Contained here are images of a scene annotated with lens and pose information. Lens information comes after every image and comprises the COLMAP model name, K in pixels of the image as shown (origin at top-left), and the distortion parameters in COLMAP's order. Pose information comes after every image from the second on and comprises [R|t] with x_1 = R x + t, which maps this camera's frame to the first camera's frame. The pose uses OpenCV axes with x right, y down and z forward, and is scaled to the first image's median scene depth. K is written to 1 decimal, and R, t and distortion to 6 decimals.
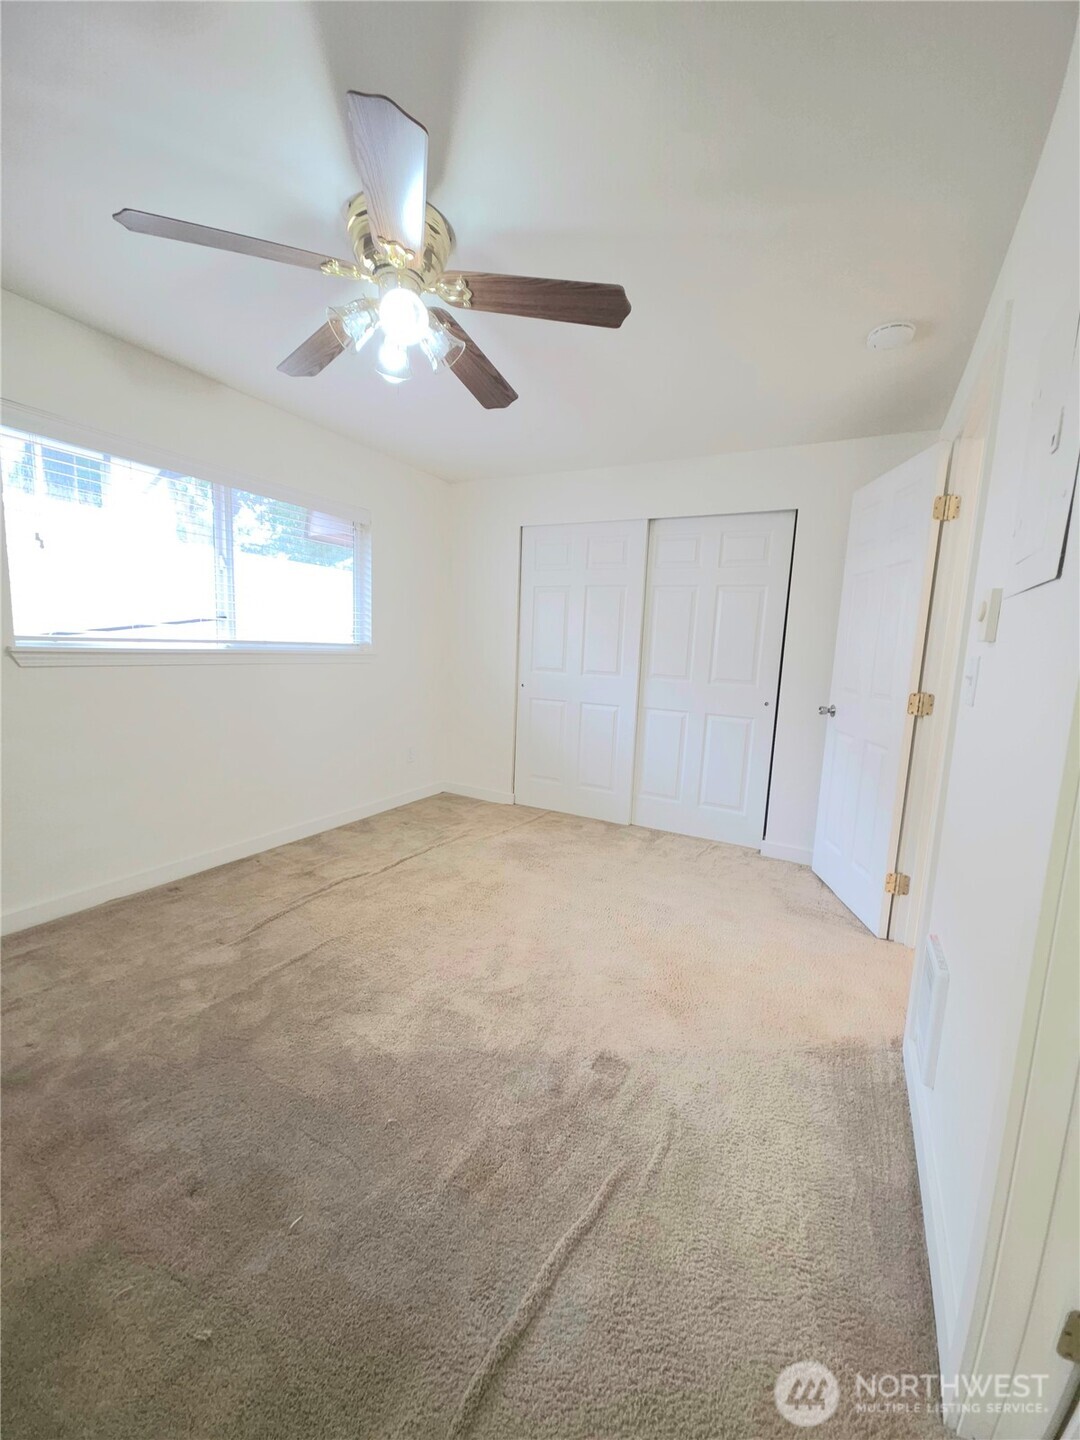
lens RADIAL K [[576.5, 0, 552.5], [0, 576.5, 721.3], [0, 0, 1]] dist [0.018500, -0.010540]
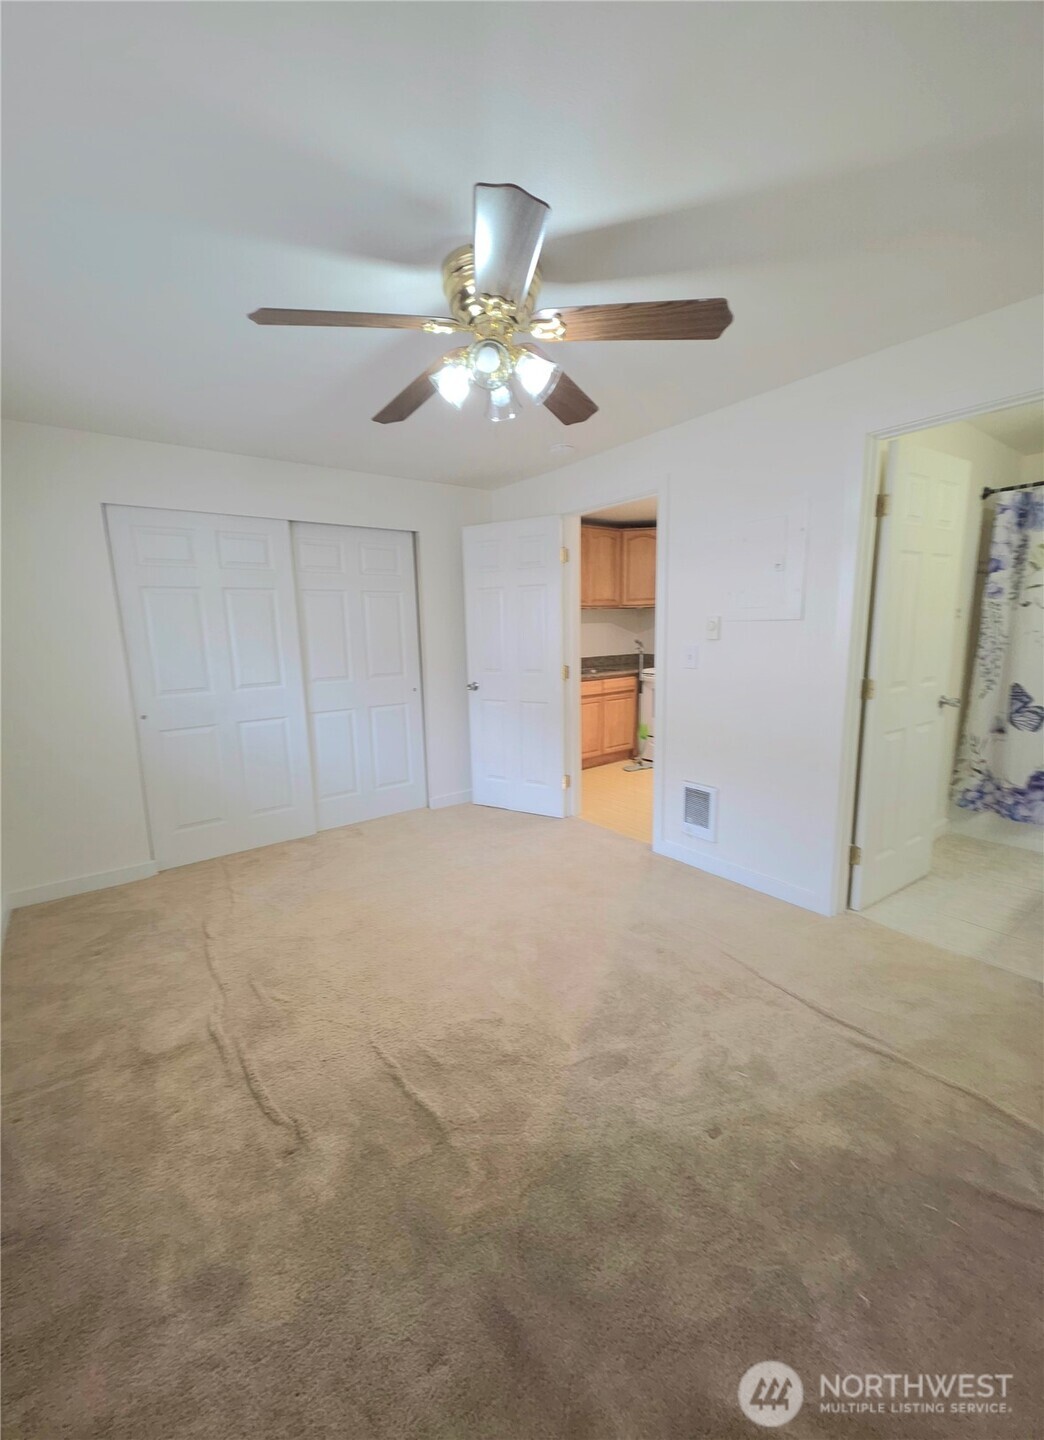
lens RADIAL K [[571.0, 0, 522.0], [0, 571.0, 720.0], [0, 0, 1]] dist [0.018428, -0.000072]
pose [[0.416558, -0.199598, 0.886927, -0.580050], [0.161809, 0.976301, 0.143715, -0.097649], [-0.894593, 0.083647, 0.438983, 0.257530]]
